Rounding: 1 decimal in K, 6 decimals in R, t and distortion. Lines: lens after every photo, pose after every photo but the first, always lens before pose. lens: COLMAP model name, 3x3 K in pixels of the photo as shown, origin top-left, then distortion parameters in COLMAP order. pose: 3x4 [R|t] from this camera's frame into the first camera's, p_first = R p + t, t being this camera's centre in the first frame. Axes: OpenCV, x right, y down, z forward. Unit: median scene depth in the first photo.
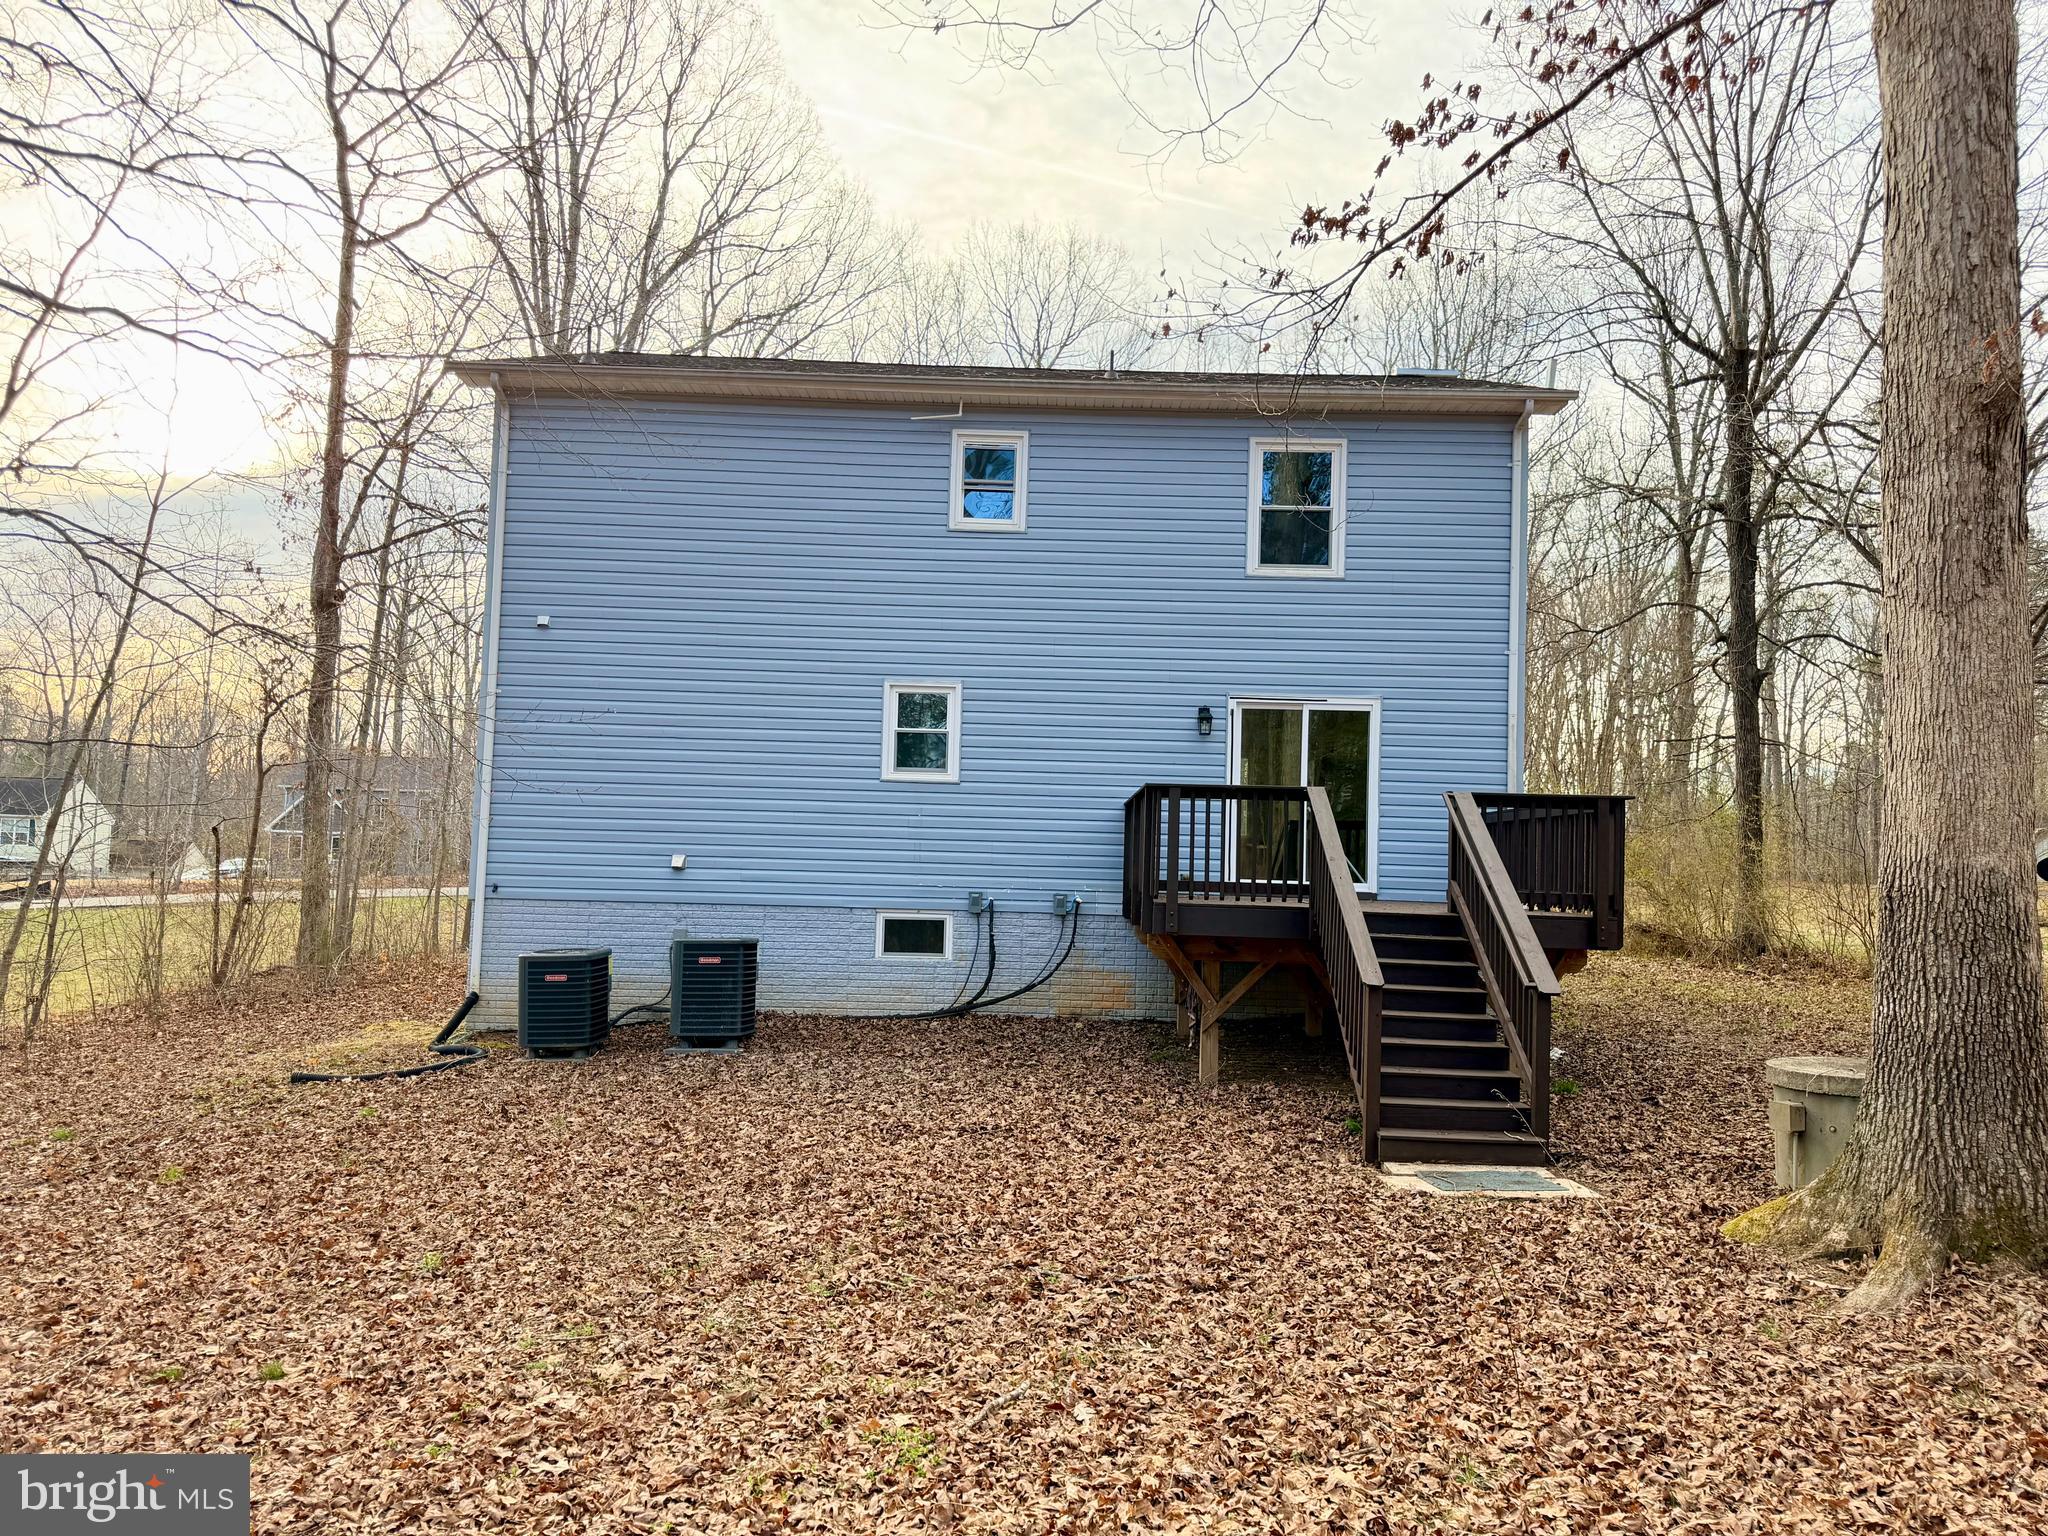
lens RADIAL K [[1455.9, 0, 1023.8], [0, 1455.9, 770.4], [0, 0, 1]] dist [-0.002406, -0.000452]
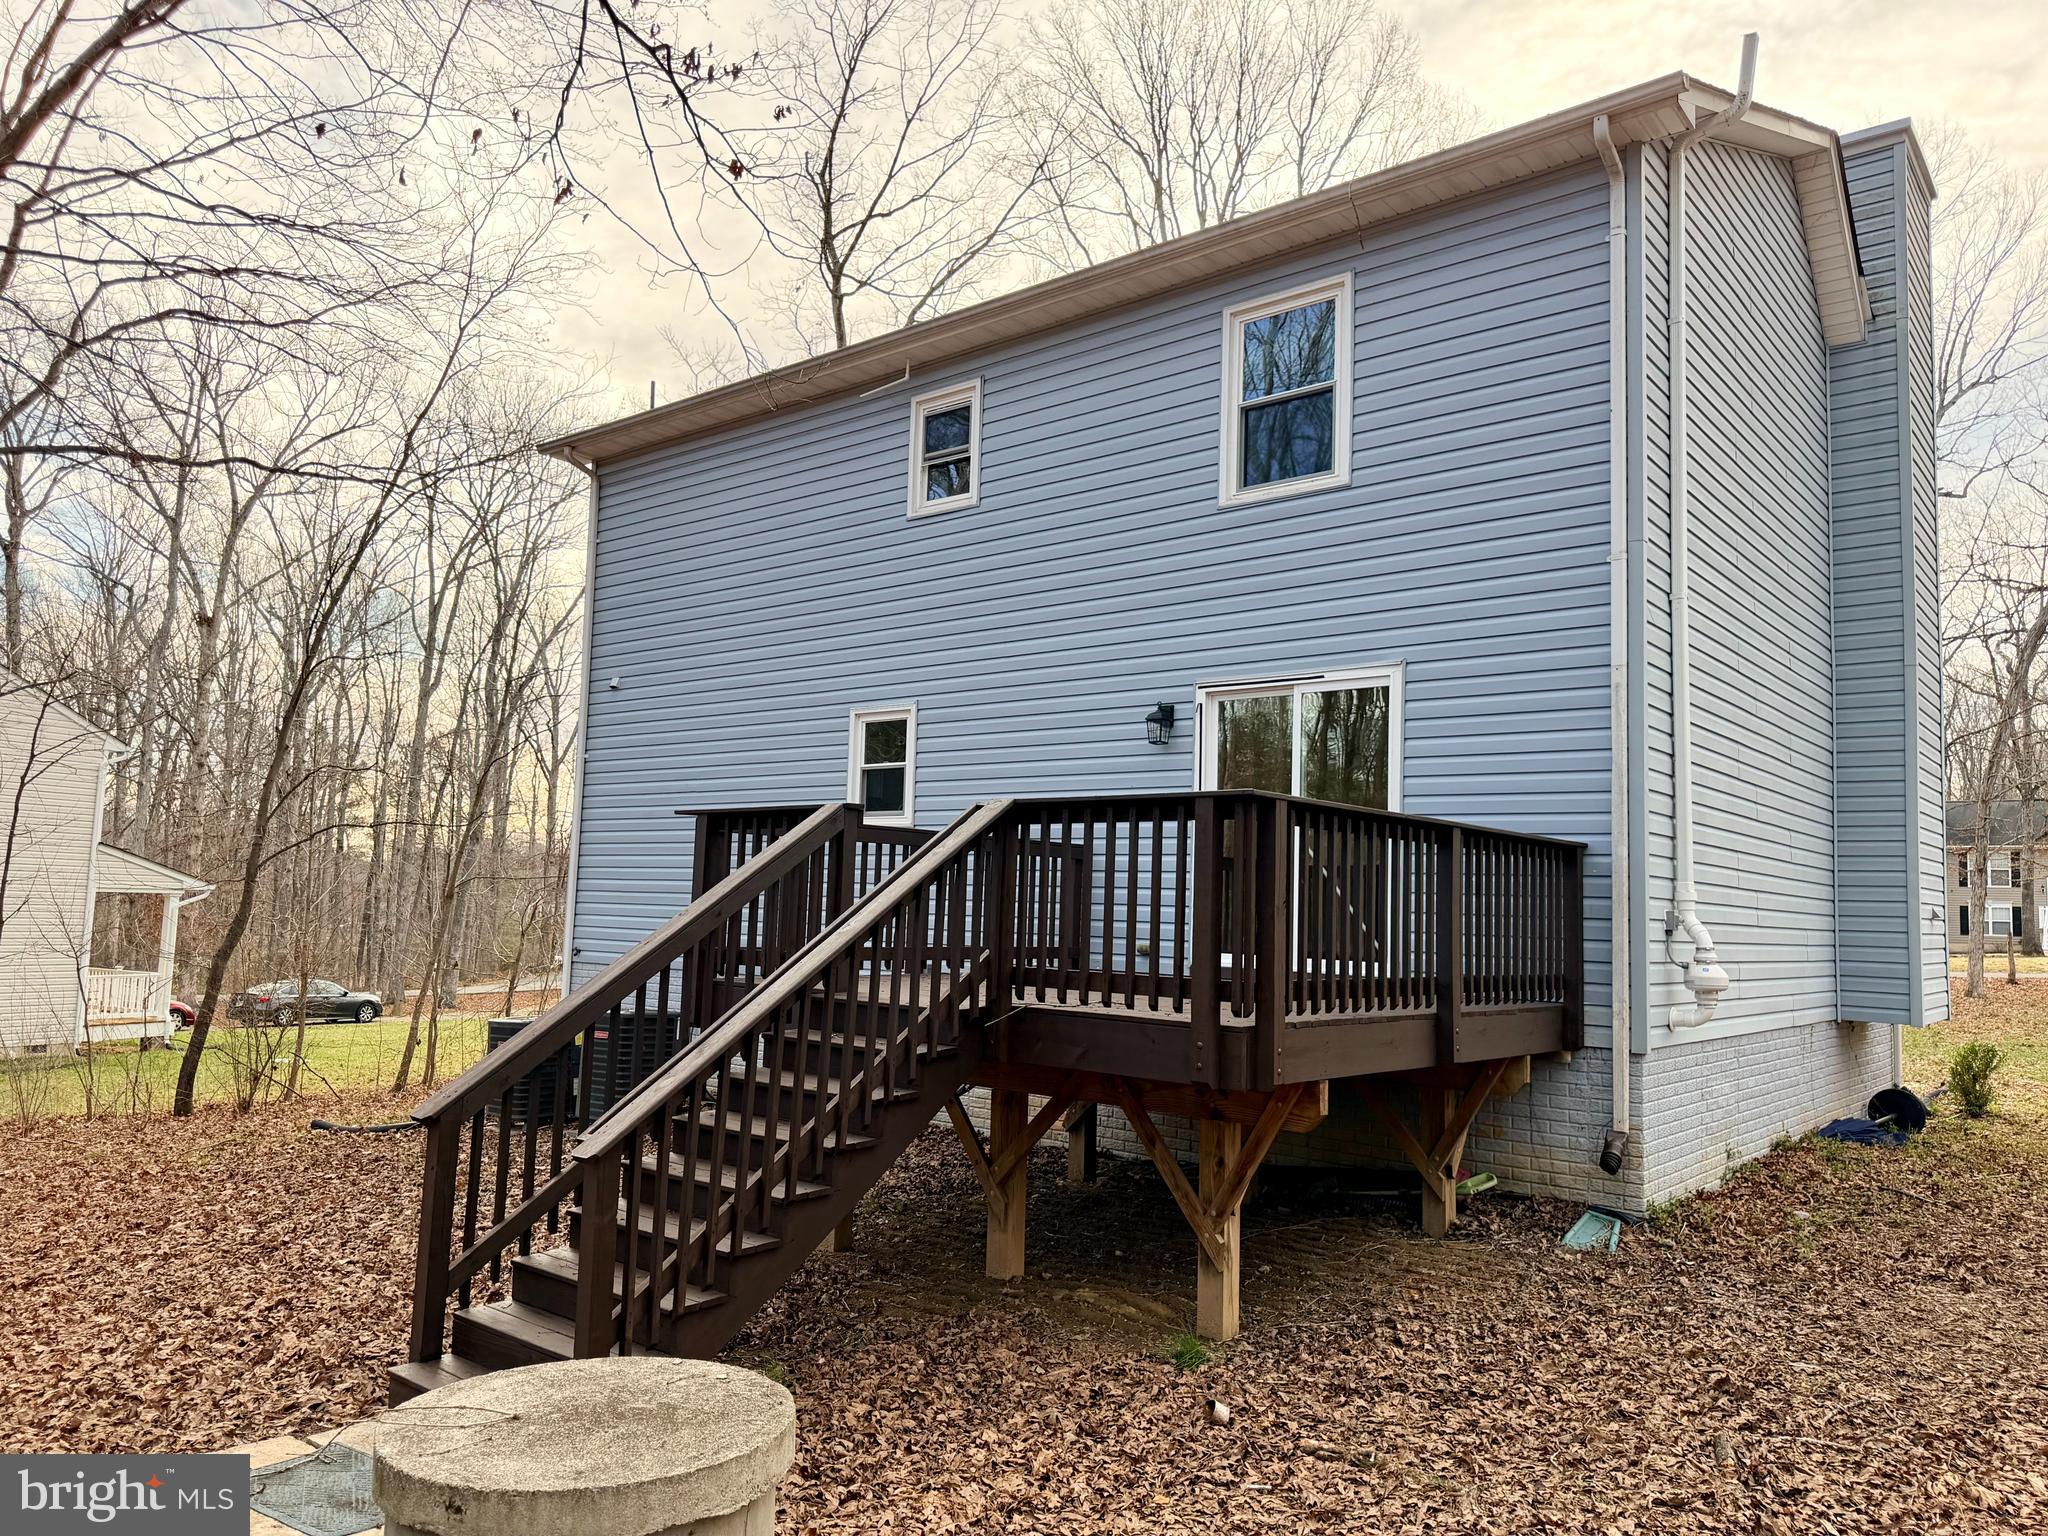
lens RADIAL K [[1455.9, 0, 1025.6], [0, 1455.9, 770.3], [0, 0, 1]] dist [-0.002406, -0.000452]
pose [[0.784877, -0.068309, -0.615875, 0.498175], [0.043177, 0.997518, -0.055614, 0.024361], [0.618146, 0.017058, 0.785878, 0.401586]]
